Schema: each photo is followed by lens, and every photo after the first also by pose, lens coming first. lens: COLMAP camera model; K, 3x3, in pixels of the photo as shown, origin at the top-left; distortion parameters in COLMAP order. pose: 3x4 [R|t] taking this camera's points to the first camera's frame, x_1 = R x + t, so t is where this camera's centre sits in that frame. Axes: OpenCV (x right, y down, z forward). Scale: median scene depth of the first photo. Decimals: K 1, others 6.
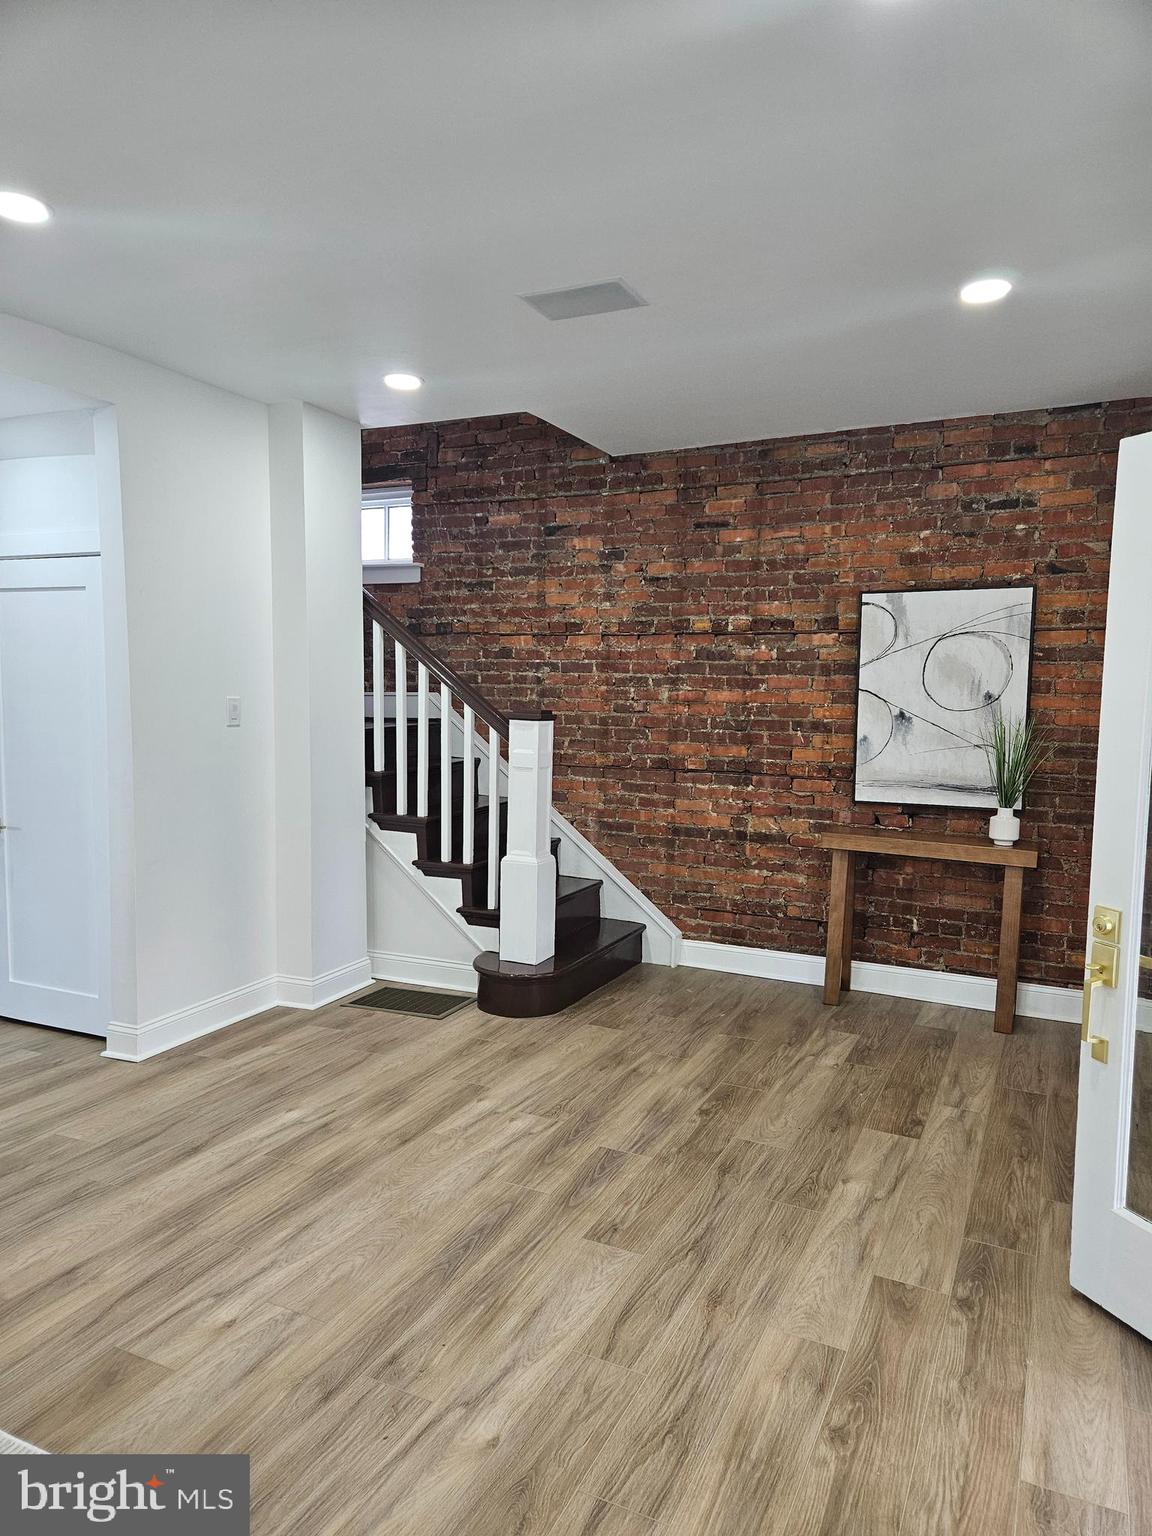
lens RADIAL K [[1024.9, 0, 575.7], [0, 1024.9, 769.4], [0, 0, 1]] dist [0.035817, -0.001109]
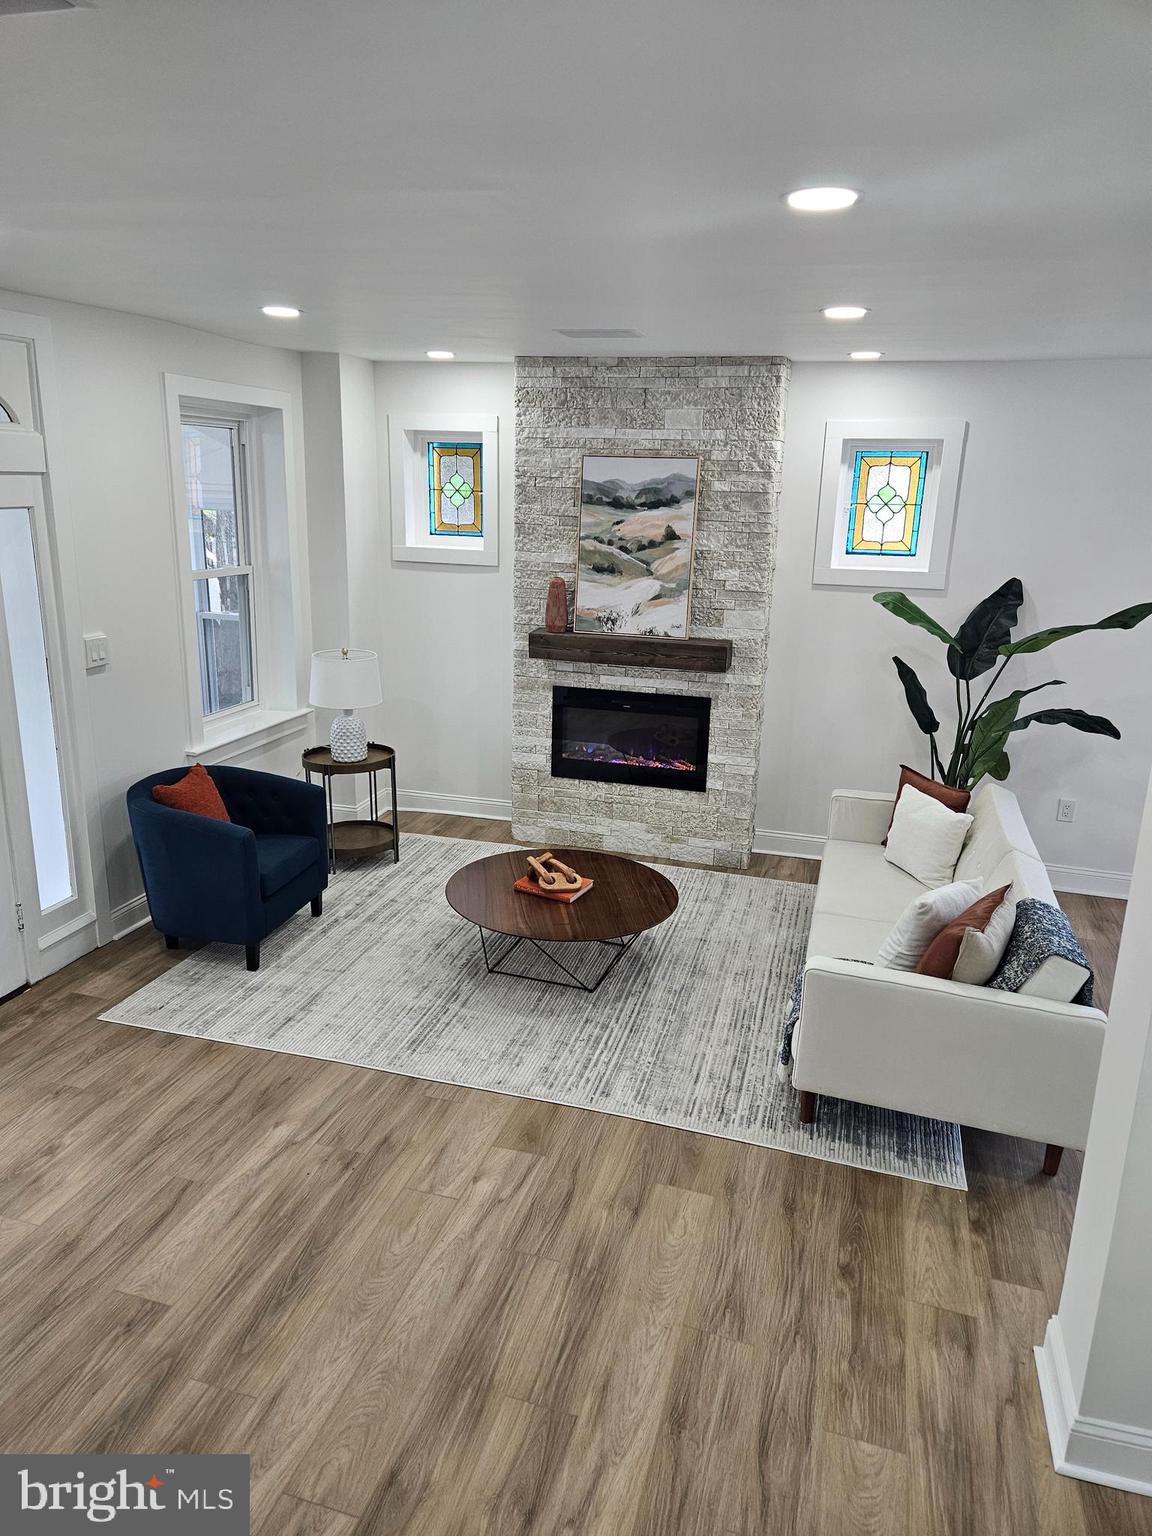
lens RADIAL K [[1024.9, 0, 575.5], [0, 1024.9, 765.2], [0, 0, 1]] dist [0.035817, -0.001109]
pose [[-0.986859, 0.006999, -0.161433, -0.230621], [-0.051084, 0.934307, 0.352790, -0.412970], [0.153297, 0.356400, -0.921672, 1.913708]]
